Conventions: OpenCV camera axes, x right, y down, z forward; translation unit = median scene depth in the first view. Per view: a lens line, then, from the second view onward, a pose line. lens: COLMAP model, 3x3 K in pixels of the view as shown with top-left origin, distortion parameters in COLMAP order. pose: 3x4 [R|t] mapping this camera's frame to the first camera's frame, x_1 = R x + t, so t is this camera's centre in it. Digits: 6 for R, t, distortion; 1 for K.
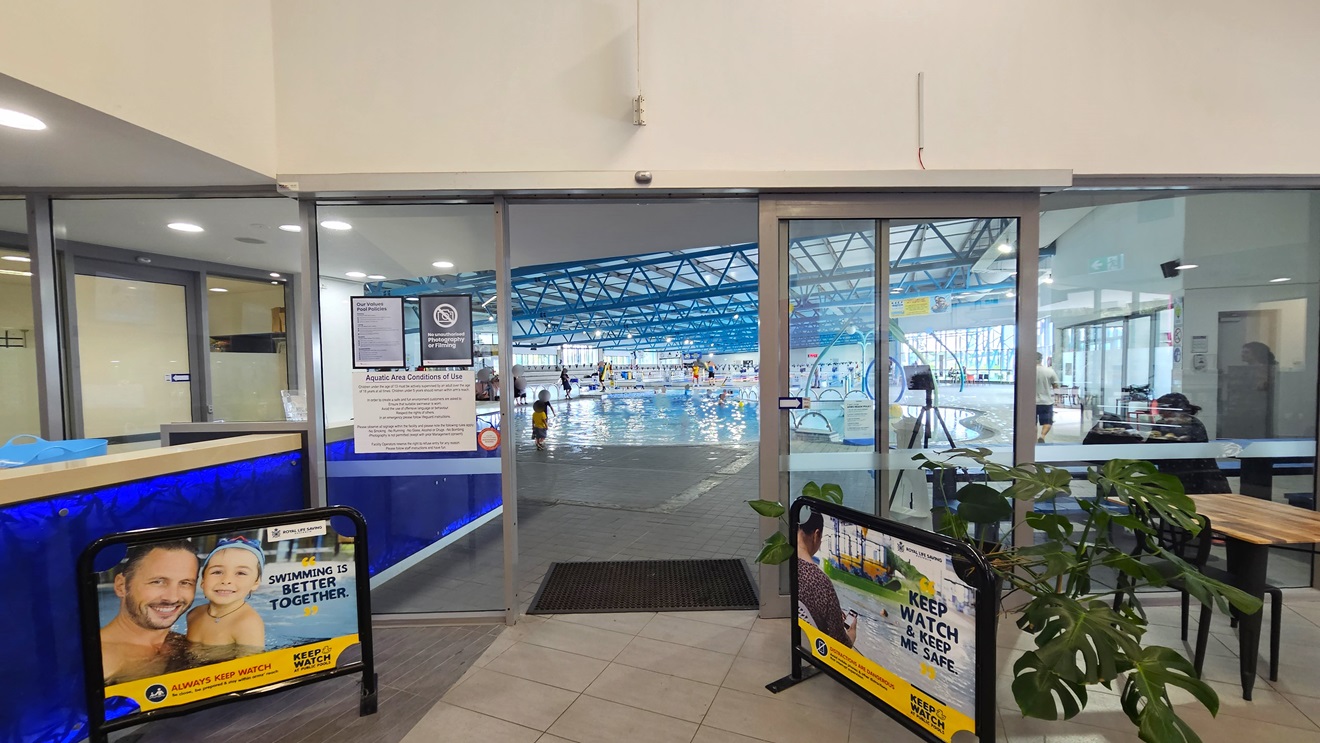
lens RADIAL K [[540.6, 0, 660.5], [0, 540.6, 386.2], [0, 0, 1]] dist [-0.002463, -0.000381]
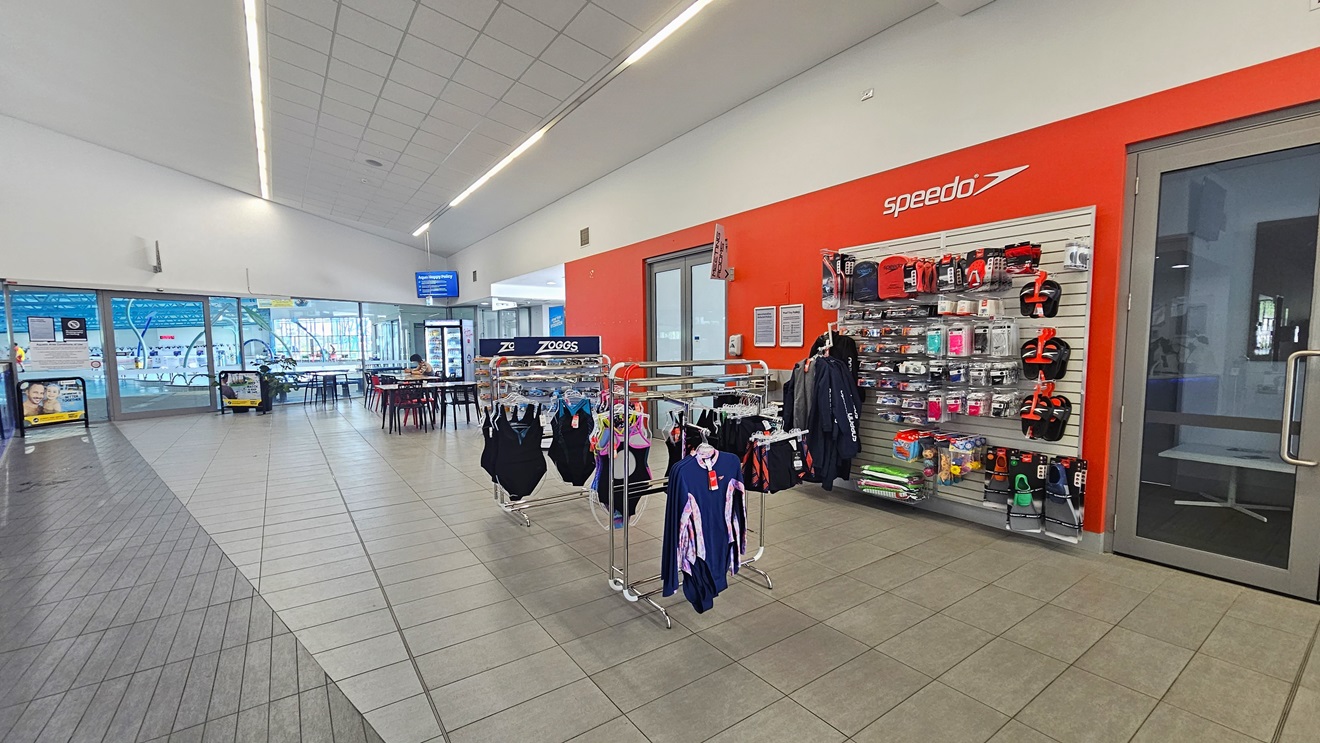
lens RADIAL K [[540.6, 0, 660.5], [0, 540.6, 386.2], [0, 0, 1]] dist [-0.002463, -0.000381]
pose [[0.517980, -0.056051, 0.853555, -1.849308], [0.032668, 0.998419, 0.045739, 0.267580], [-0.854769, 0.004192, 0.518992, -4.881250]]
